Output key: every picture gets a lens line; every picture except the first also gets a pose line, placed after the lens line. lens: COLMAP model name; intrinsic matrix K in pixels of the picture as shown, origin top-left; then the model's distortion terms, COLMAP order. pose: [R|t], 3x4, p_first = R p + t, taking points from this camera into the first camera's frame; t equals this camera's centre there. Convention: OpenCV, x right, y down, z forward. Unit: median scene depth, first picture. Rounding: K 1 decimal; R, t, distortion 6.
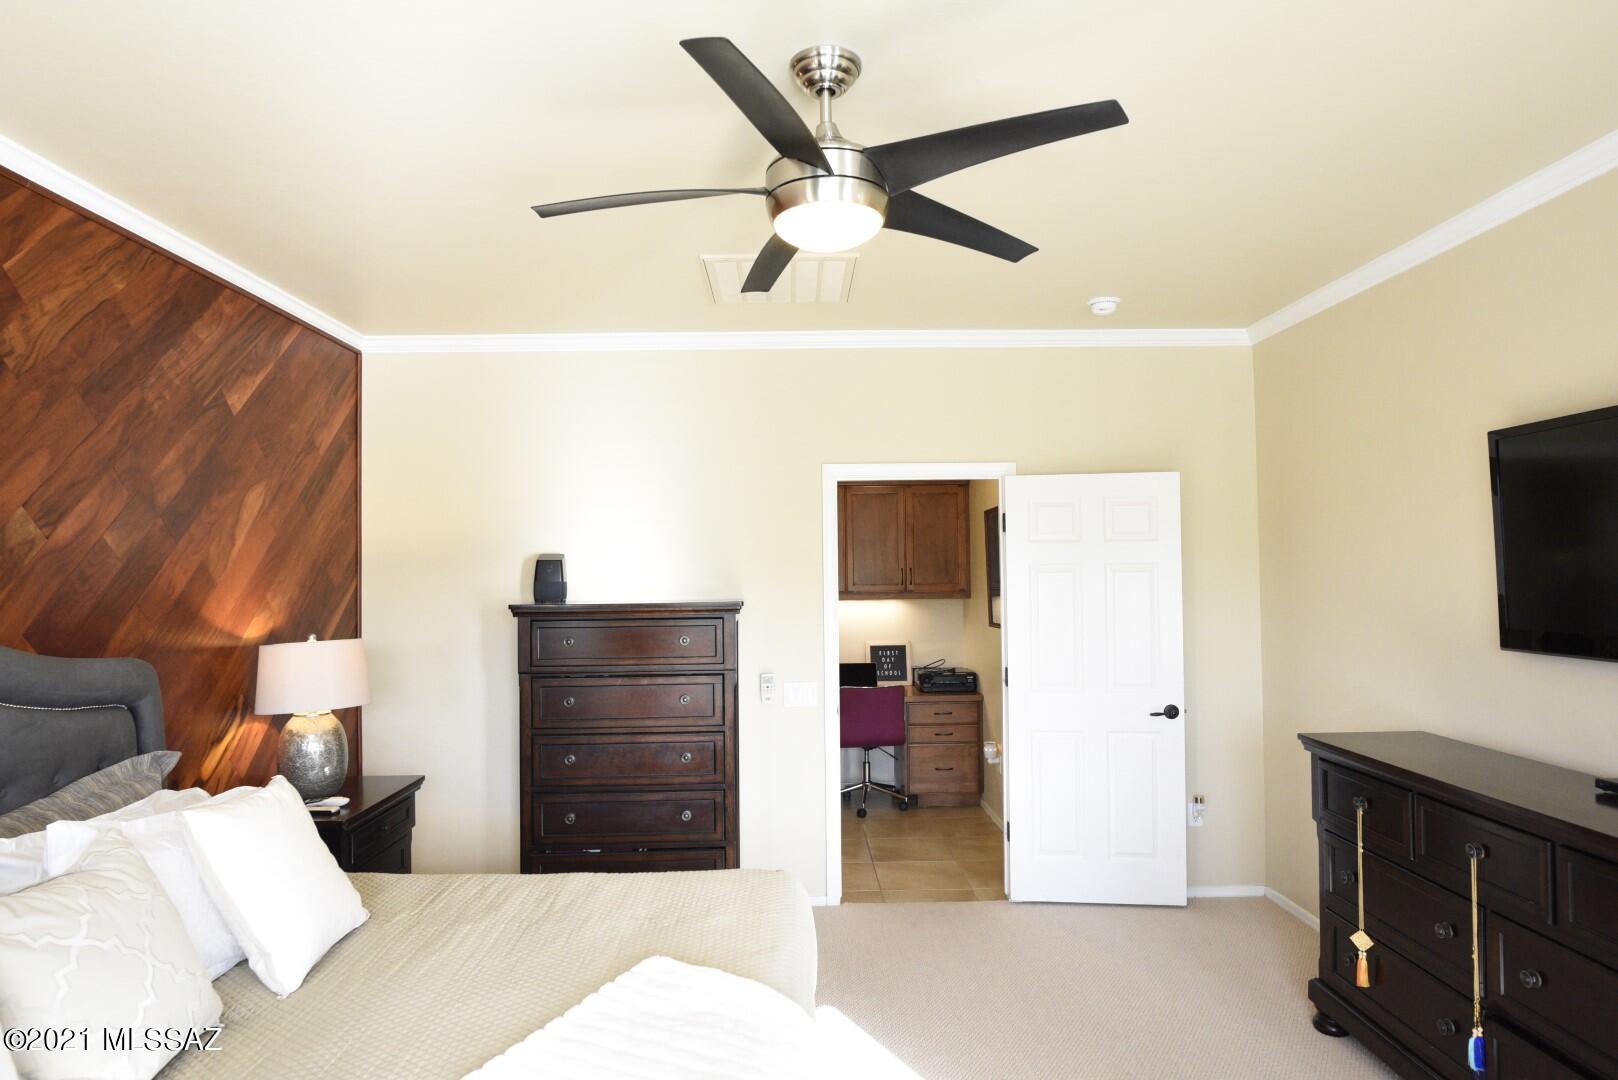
lens RADIAL K [[929.6, 0, 806.6], [0, 929.6, 544.3], [0, 0, 1]] dist [-0.036914, 0.014552]
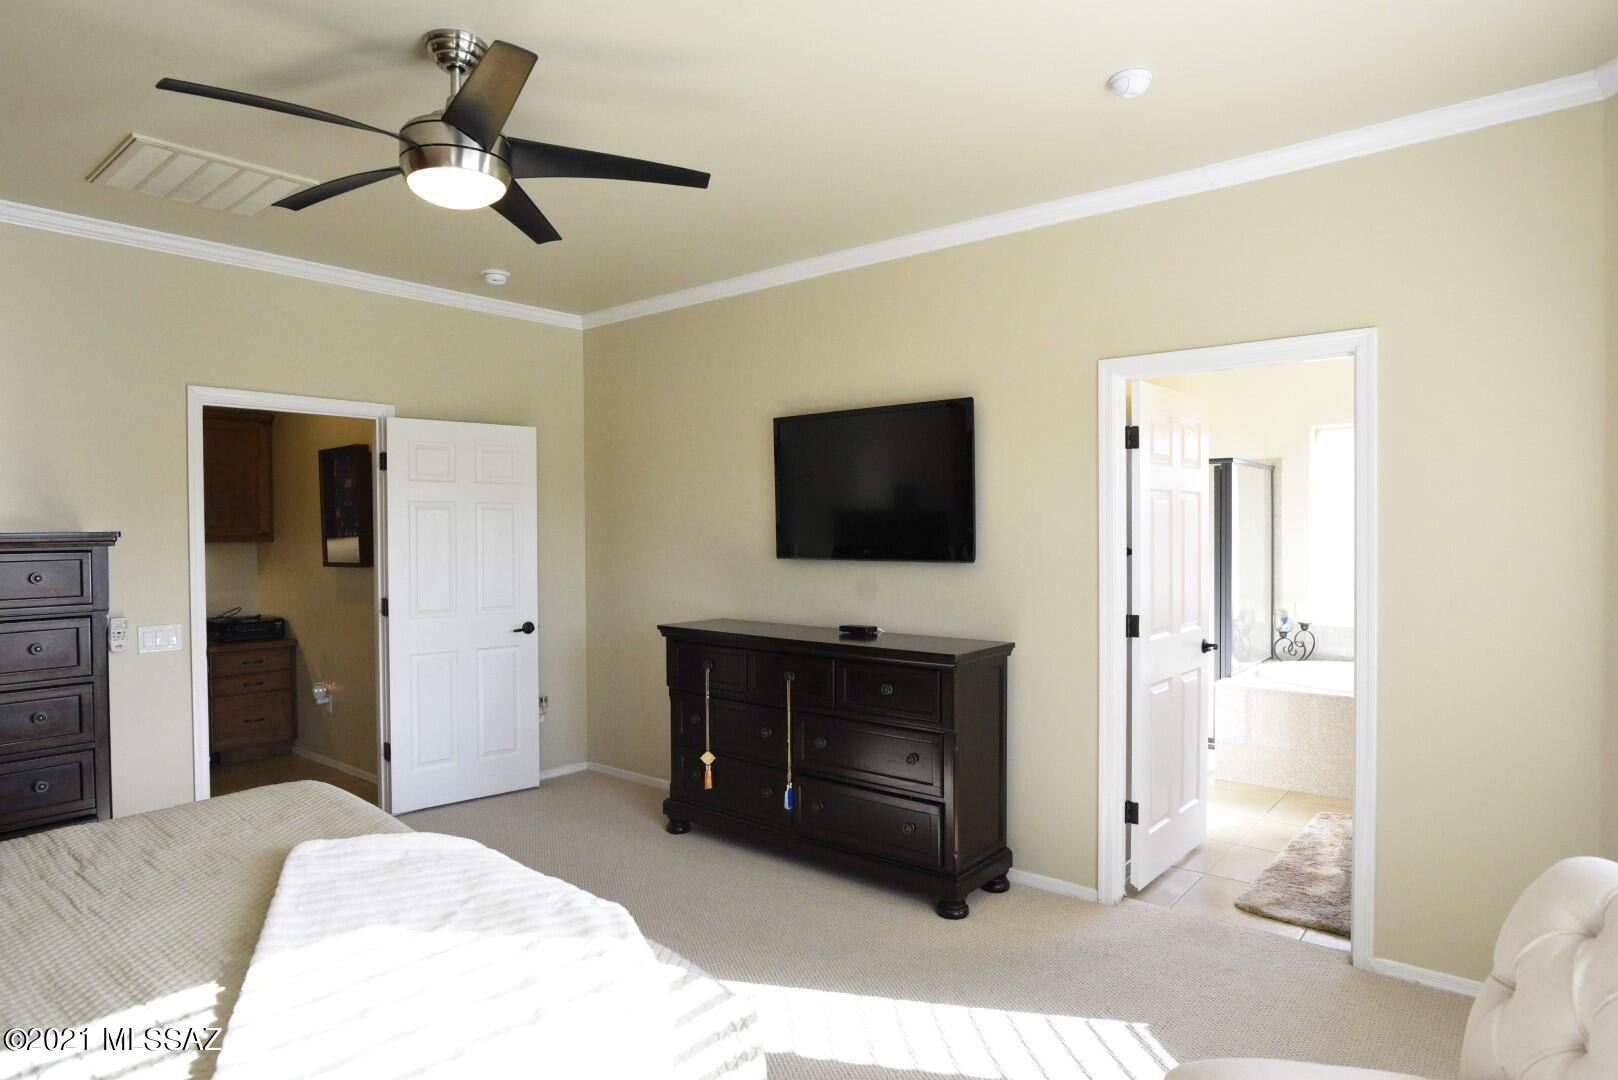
lens RADIAL K [[929.6, 0, 805.0], [0, 929.6, 542.4], [0, 0, 1]] dist [-0.036914, 0.014552]
pose [[0.653230, -0.003847, 0.757150, -0.275276], [-0.025450, 0.999310, 0.027035, 0.028918], [-0.756732, -0.036929, 0.652681, -0.049968]]
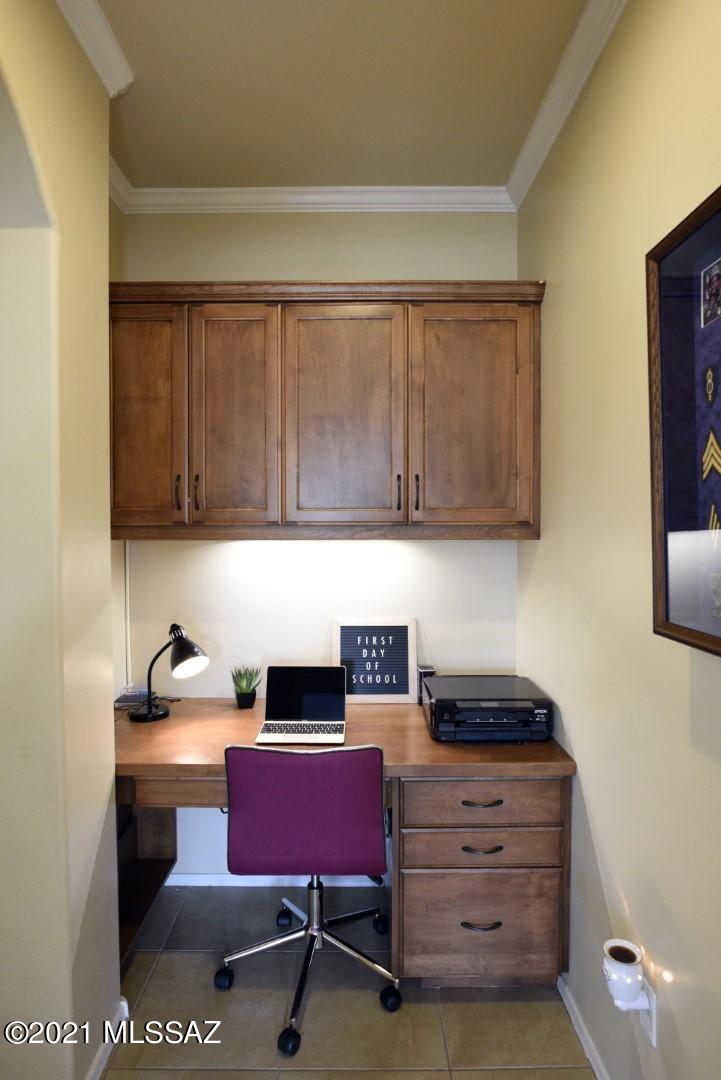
lens RADIAL K [[620.5, 0, 359.8], [0, 620.5, 536.9], [0, 0, 1]] dist [-0.036914, 0.014552]
pose [[0.999907, 0.010078, -0.009162, 0.128475], [-0.009487, 0.998001, 0.062488, 0.056641], [0.009773, -0.062395, 0.998004, 1.016476]]
